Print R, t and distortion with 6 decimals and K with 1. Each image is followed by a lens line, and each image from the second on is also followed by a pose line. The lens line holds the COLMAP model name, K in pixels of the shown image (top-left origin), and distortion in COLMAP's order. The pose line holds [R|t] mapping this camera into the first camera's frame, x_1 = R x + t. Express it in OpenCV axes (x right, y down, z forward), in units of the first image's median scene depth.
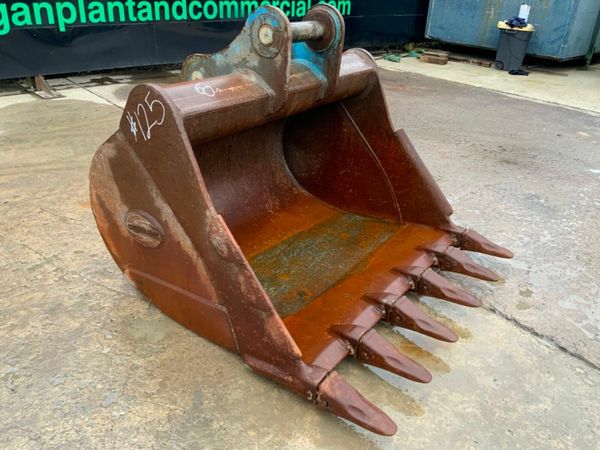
lens RADIAL K [[491.4, 0, 301.7], [0, 491.4, 225.3], [0, 0, 1]] dist [0.123146, -0.247330]
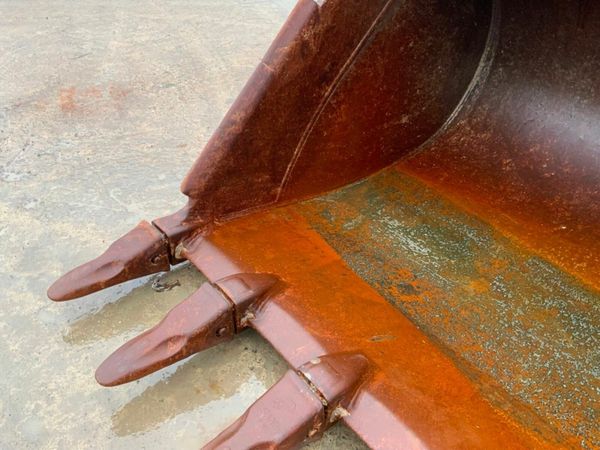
lens RADIAL K [[491.4, 0, 301.7], [0, 491.4, 225.3], [0, 0, 1]] dist [0.123146, -0.247330]
pose [[-0.248205, 0.537113, -0.806166, 0.444109], [-0.491134, 0.647545, 0.582643, -0.167623], [0.834974, 0.540551, 0.103071, 0.852738]]
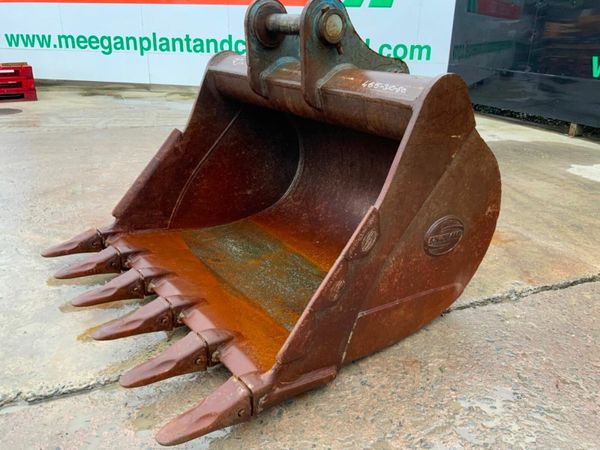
lens RADIAL K [[491.4, 0, 301.7], [0, 491.4, 225.3], [0, 0, 1]] dist [0.123146, -0.247330]
pose [[-0.299906, 0.297849, -0.906279, 0.937425], [-0.471404, 0.779645, 0.412228, -0.469951], [0.829358, 0.550853, -0.093413, 1.268834]]
